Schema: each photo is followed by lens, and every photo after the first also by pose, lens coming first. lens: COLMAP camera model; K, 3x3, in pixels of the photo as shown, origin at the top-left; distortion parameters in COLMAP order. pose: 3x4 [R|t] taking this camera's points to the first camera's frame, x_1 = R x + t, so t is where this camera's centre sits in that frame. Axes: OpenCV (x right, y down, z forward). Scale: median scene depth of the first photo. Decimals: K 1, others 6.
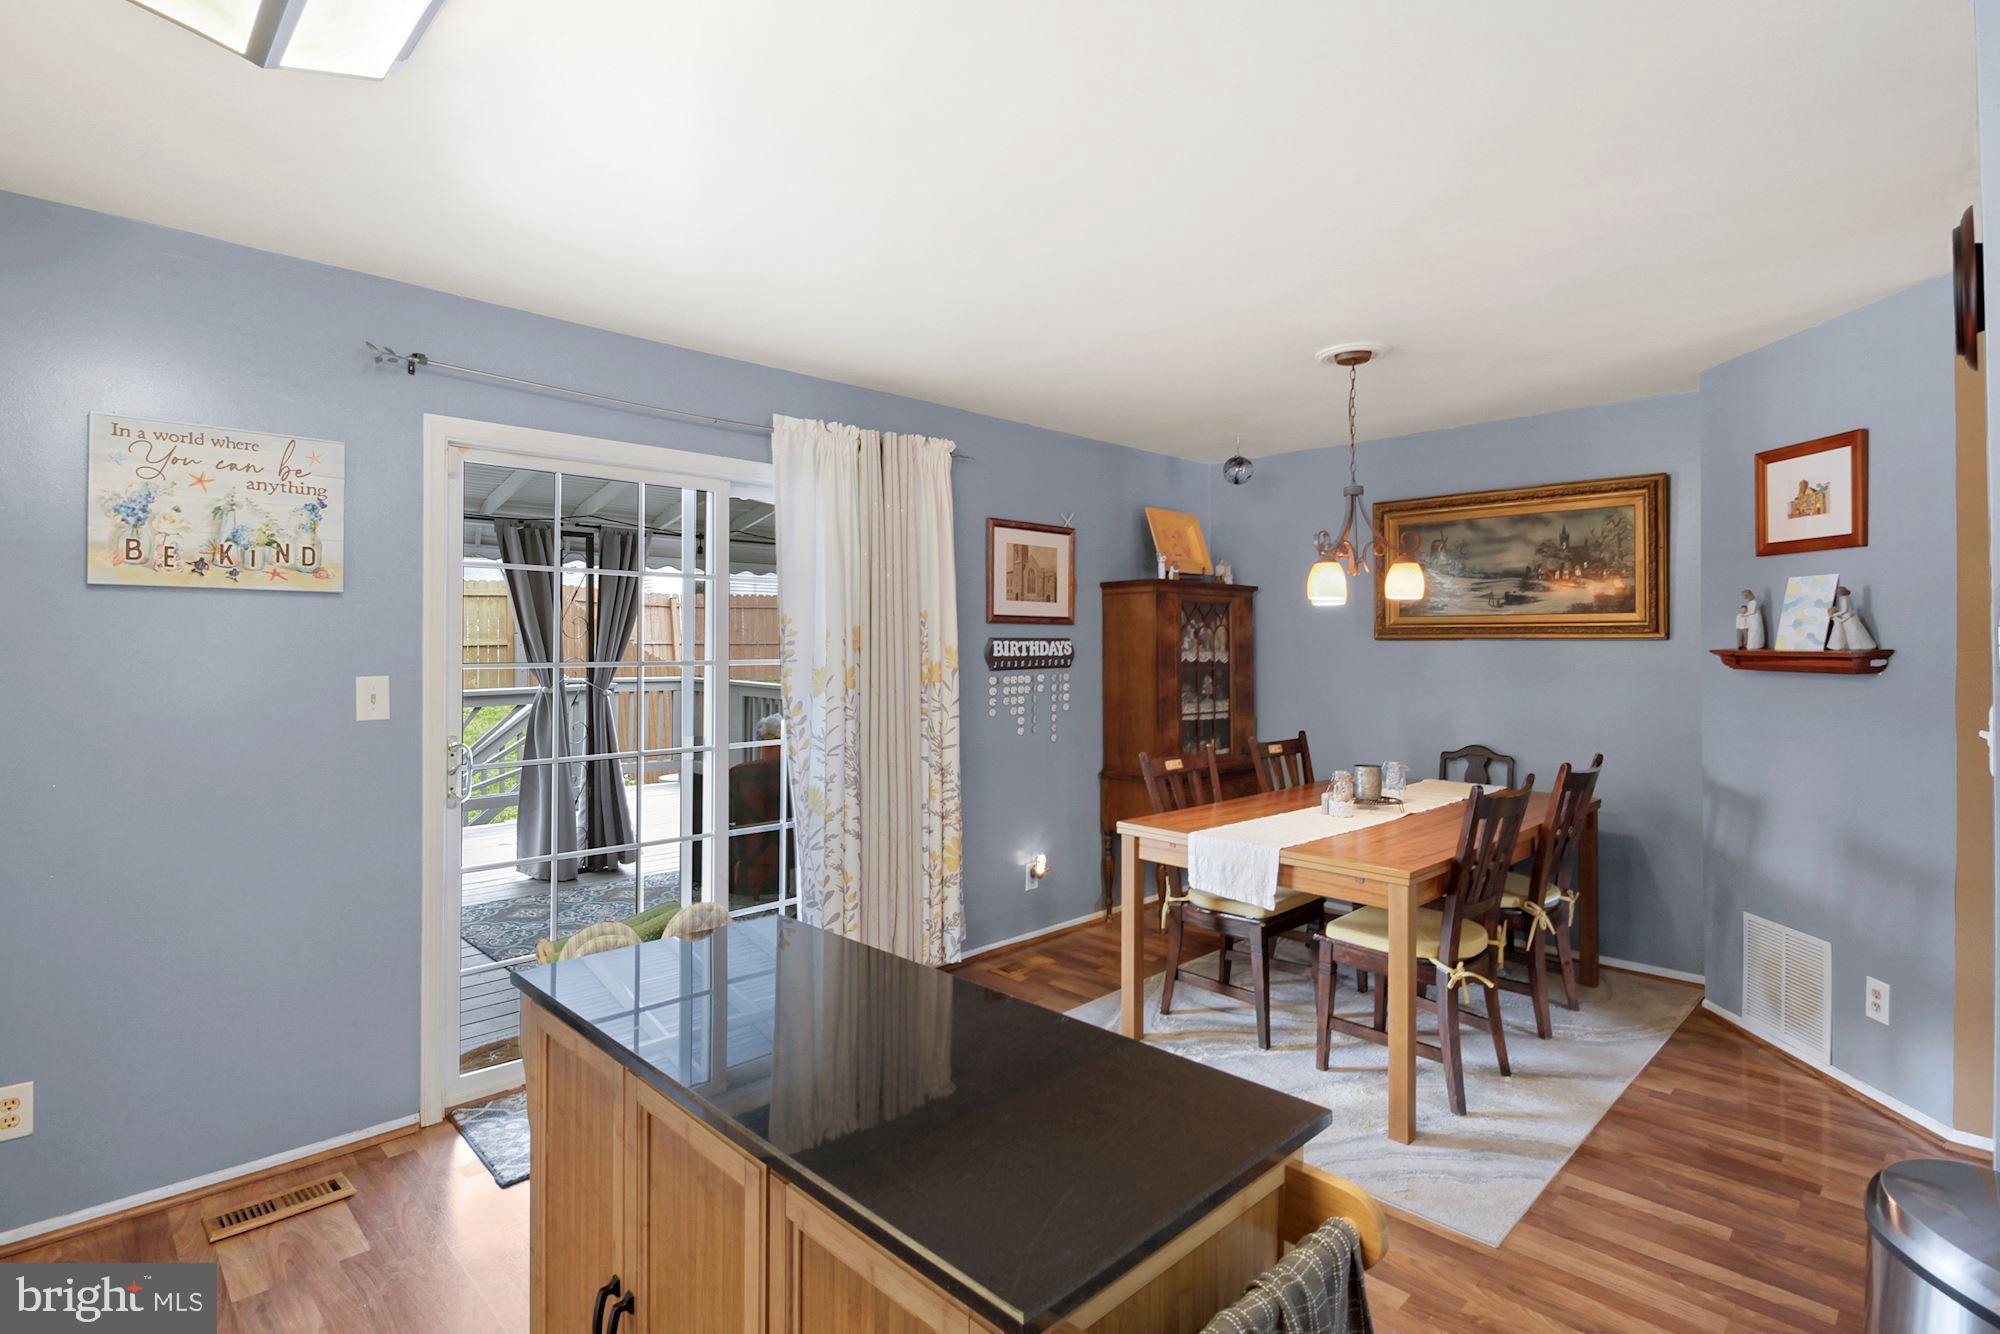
lens RADIAL K [[950.8, 0, 1011.7], [0, 950.8, 639.4], [0, 0, 1]] dist [0.008737, -0.012143]
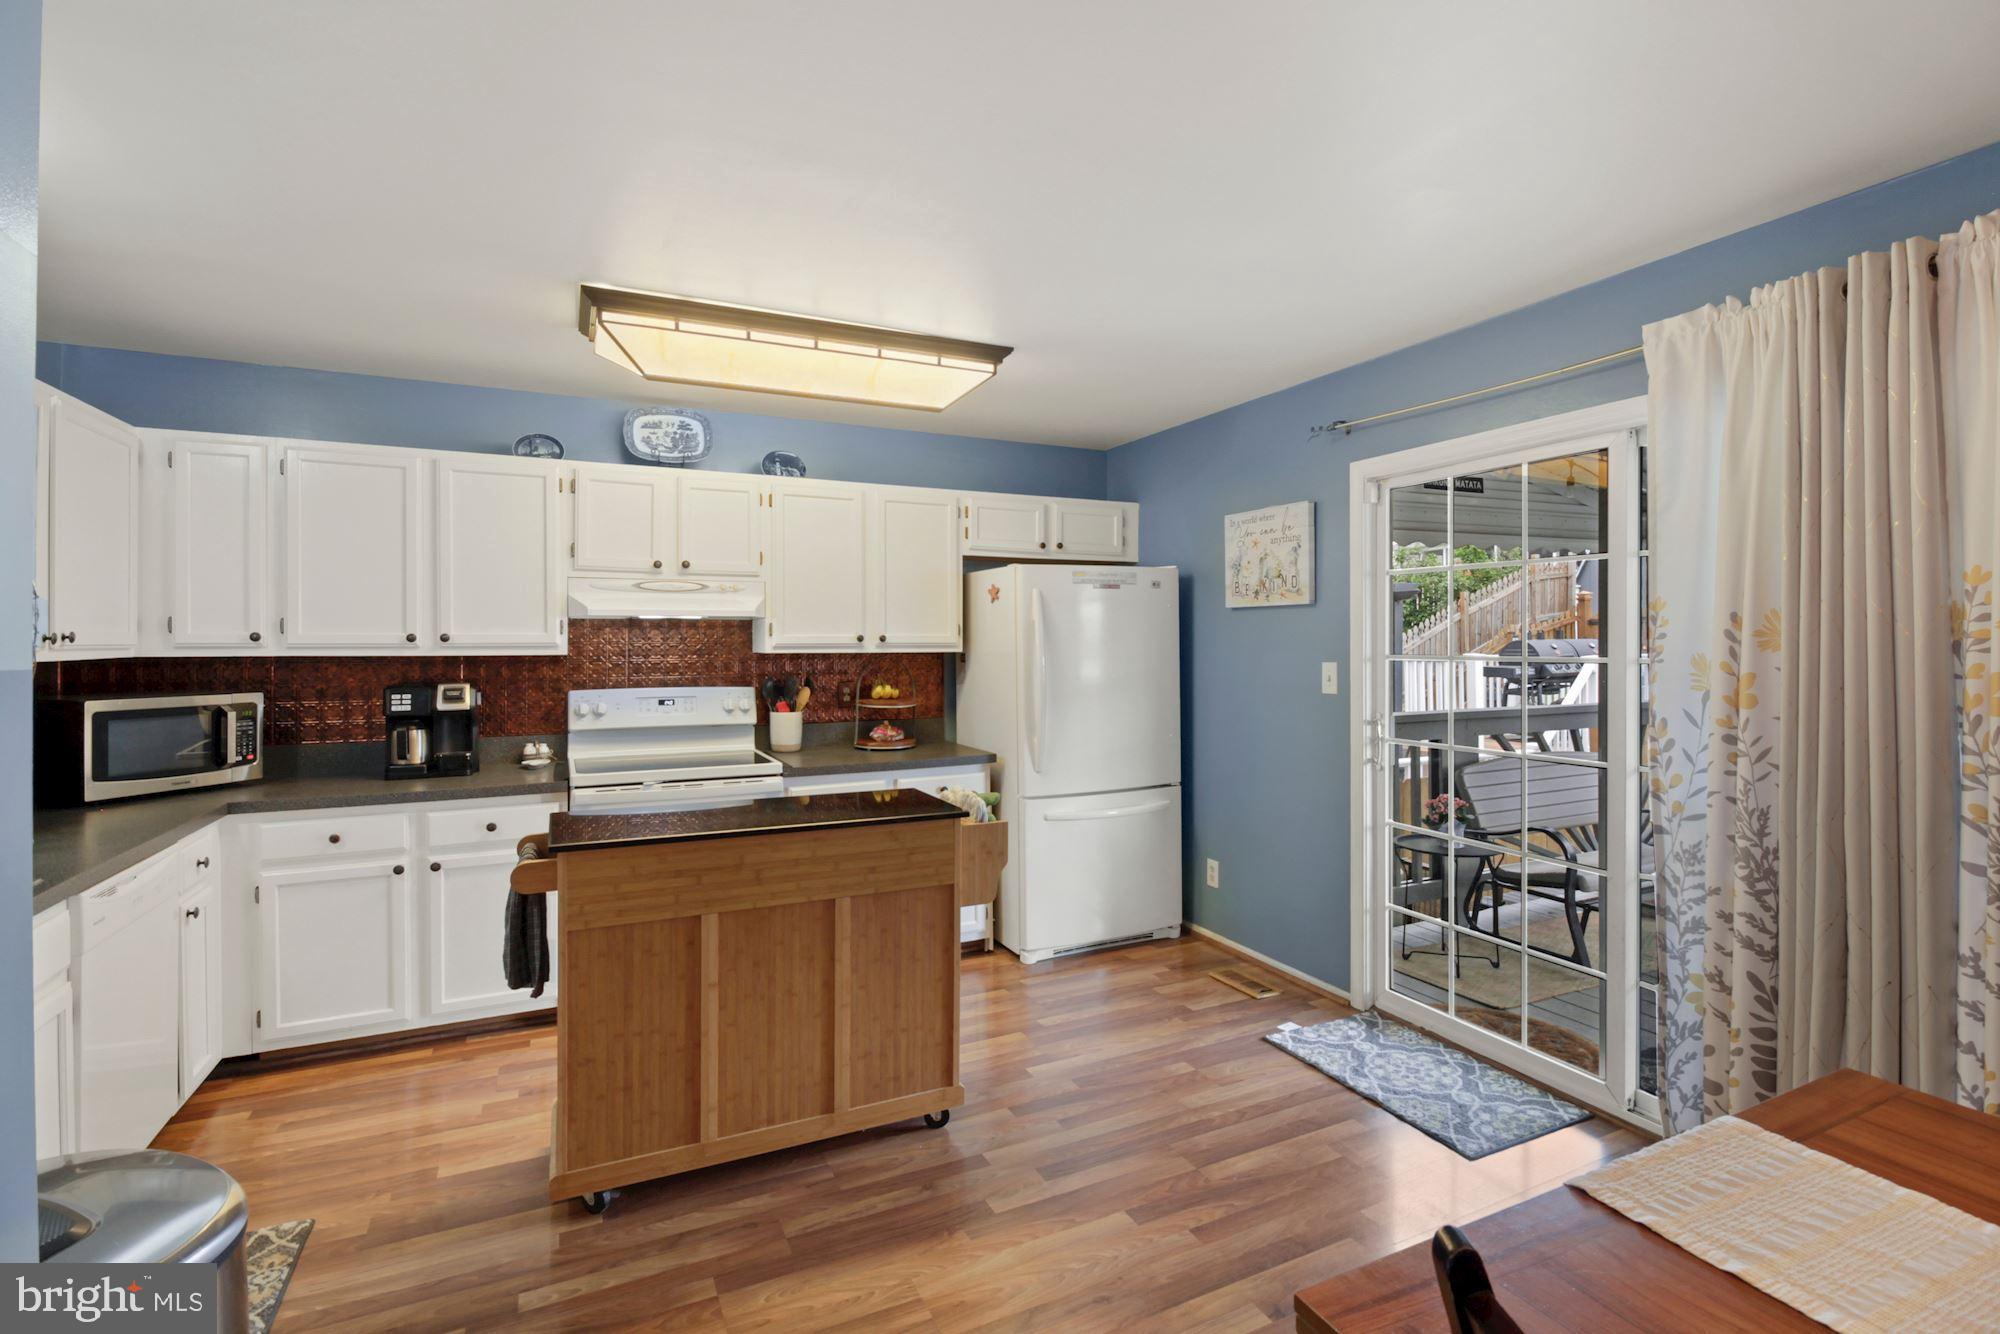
lens RADIAL K [[950.8, 0, 1004.9], [0, 950.8, 639.4], [0, 0, 1]] dist [0.008737, -0.012143]
pose [[-0.332005, -0.000558, -0.943277, 0.659512], [0.008388, 0.999959, -0.003544, 0.004998], [0.943240, -0.009088, -0.331987, 0.834294]]
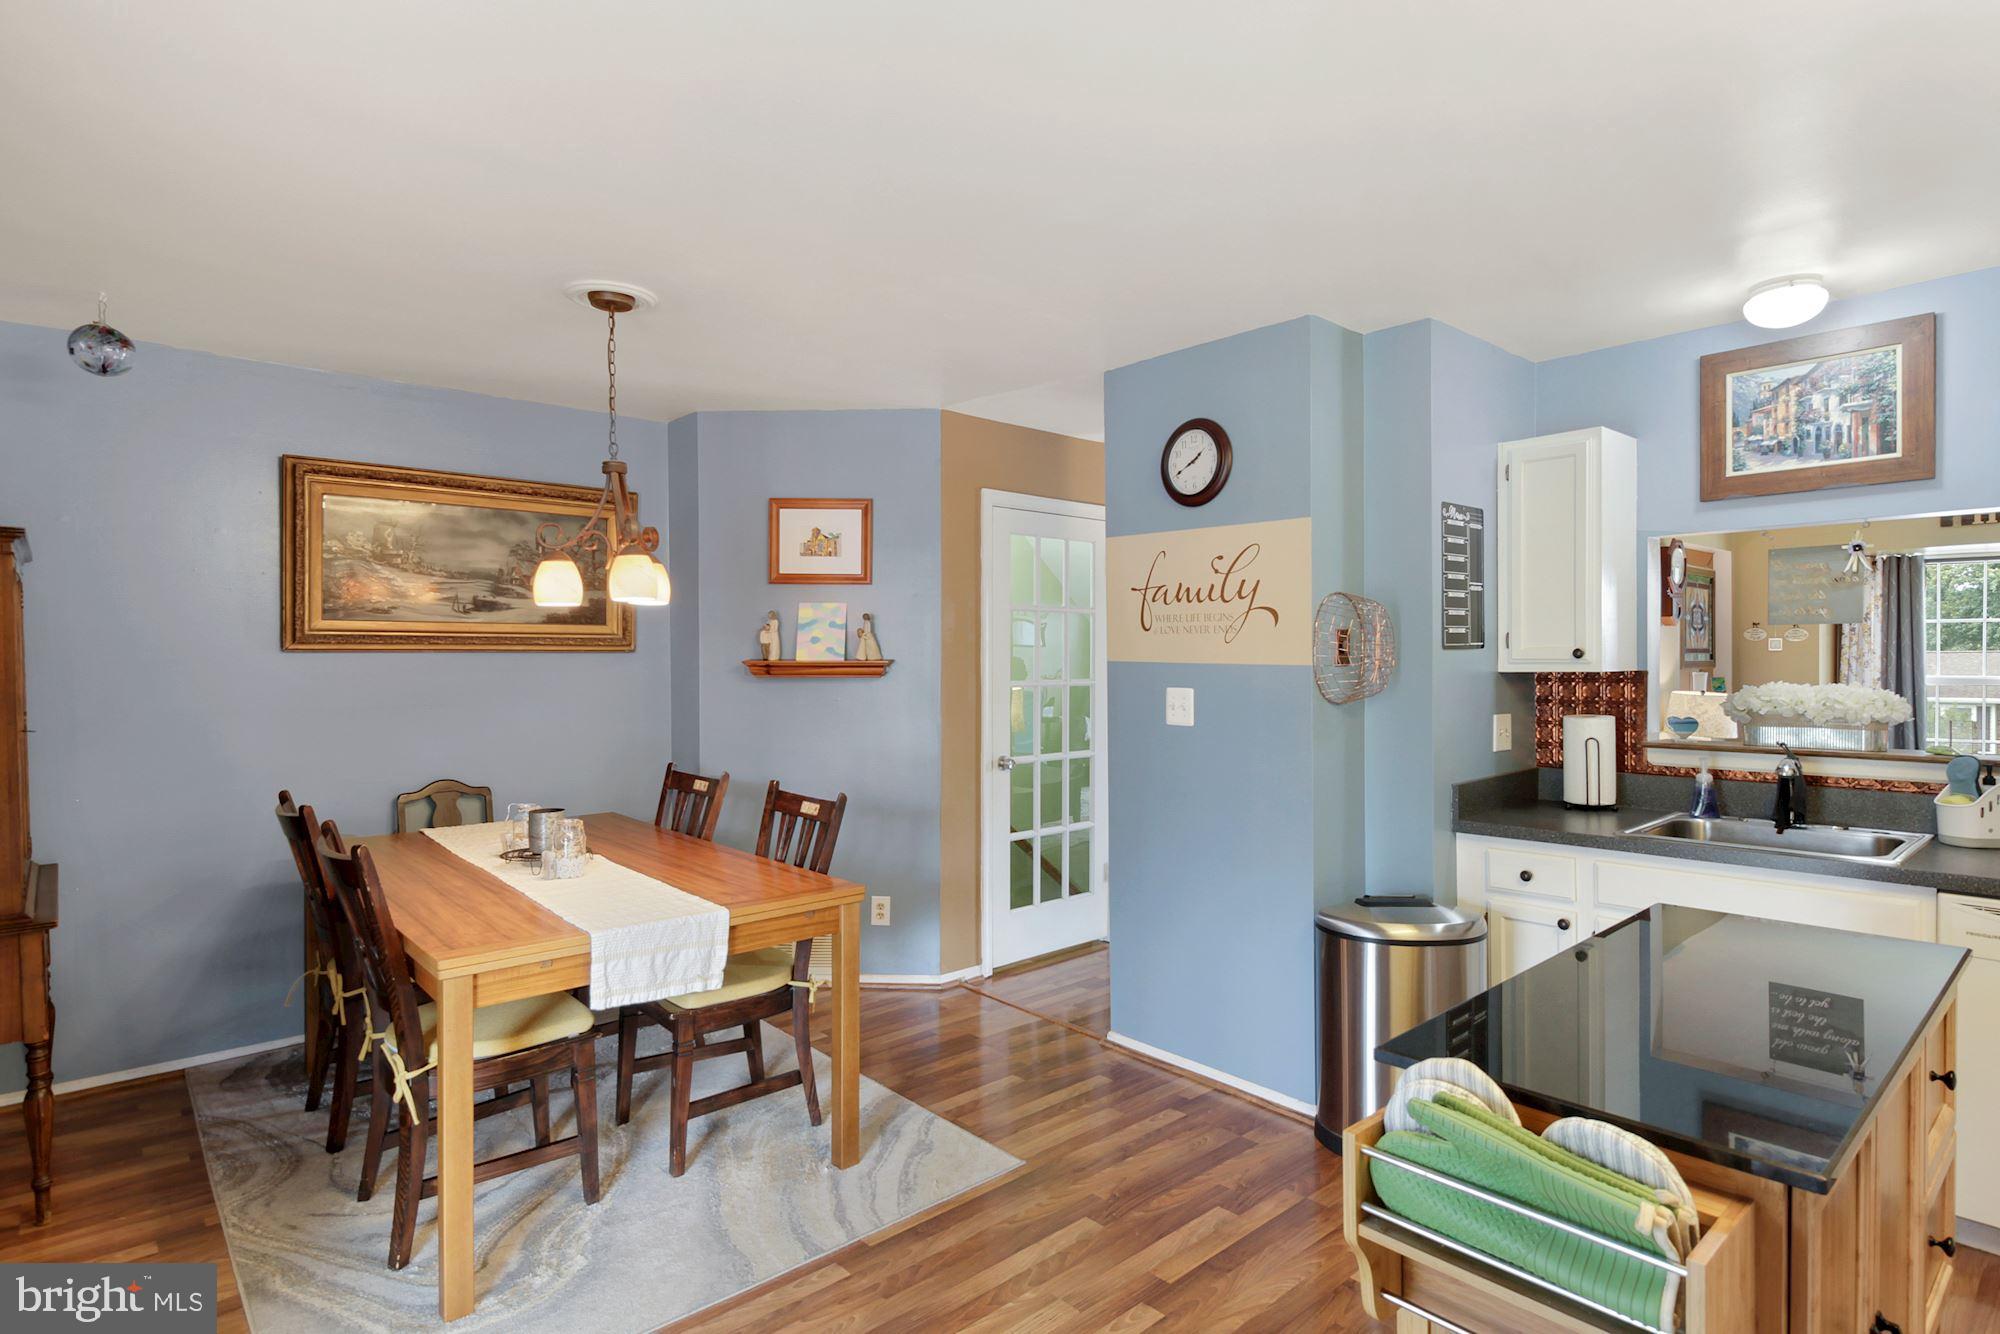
lens RADIAL K [[1051.2, 0, 987.3], [0, 1051.2, 669.0], [0, 0, 1]] dist [0.009844, -0.001481]
pose [[0.055307, -0.013637, 0.998376, -0.554557], [-0.003026, 0.999900, 0.013826, 0.001845], [-0.998465, -0.003786, 0.055260, 0.675566]]
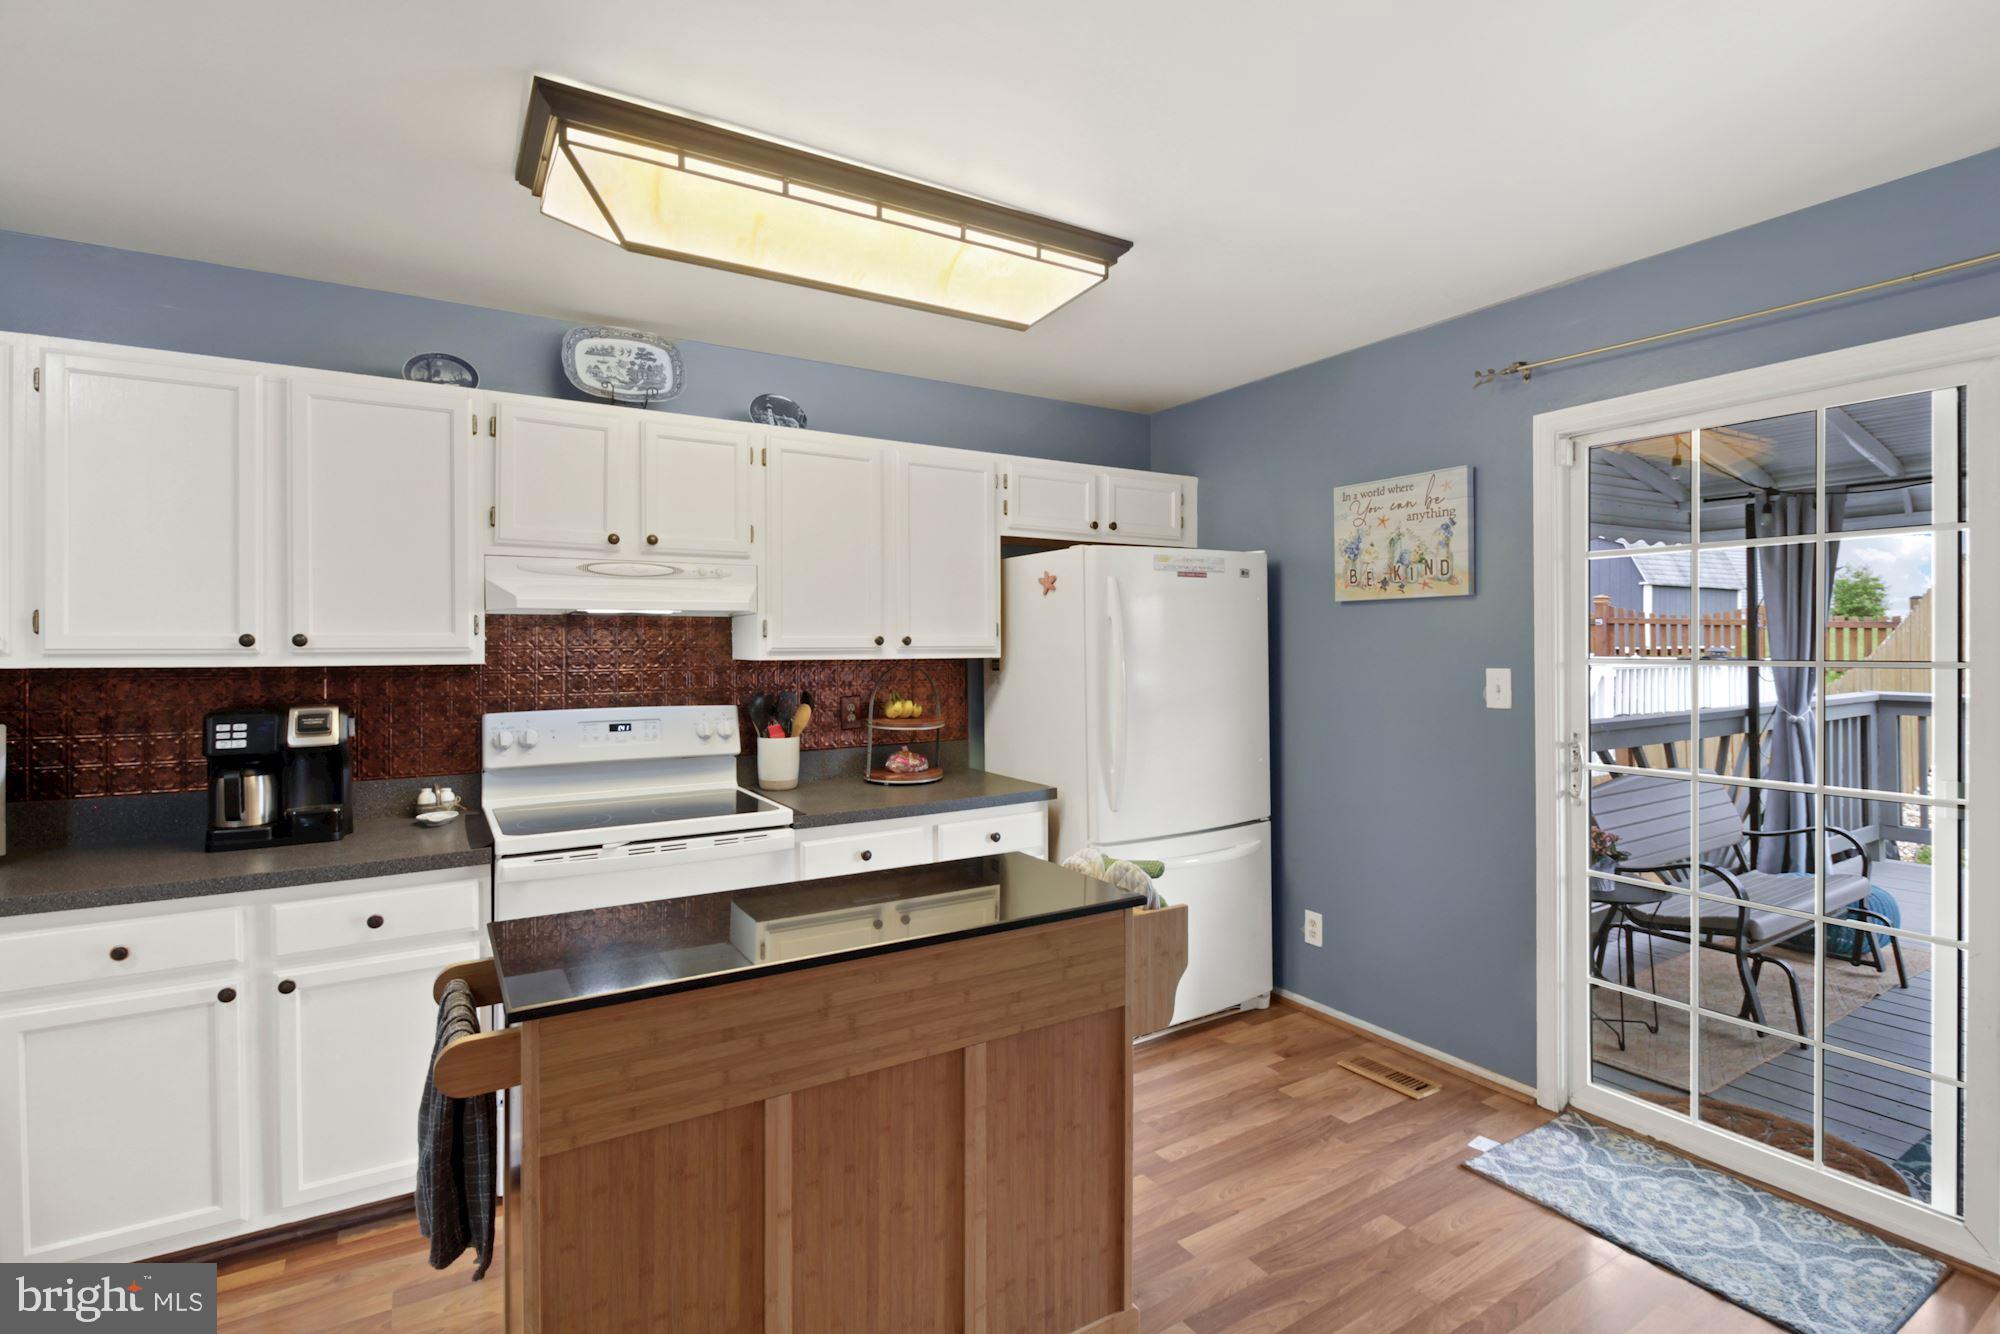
lens RADIAL K [[950.8, 0, 1004.7], [0, 950.8, 643.5], [0, 0, 1]] dist [0.008737, -0.012143]
pose [[-0.227385, -0.001455, -0.973804, 0.440834], [0.011962, 0.999919, -0.004287, 0.006169], [0.973731, -0.012623, -0.227349, 0.570098]]
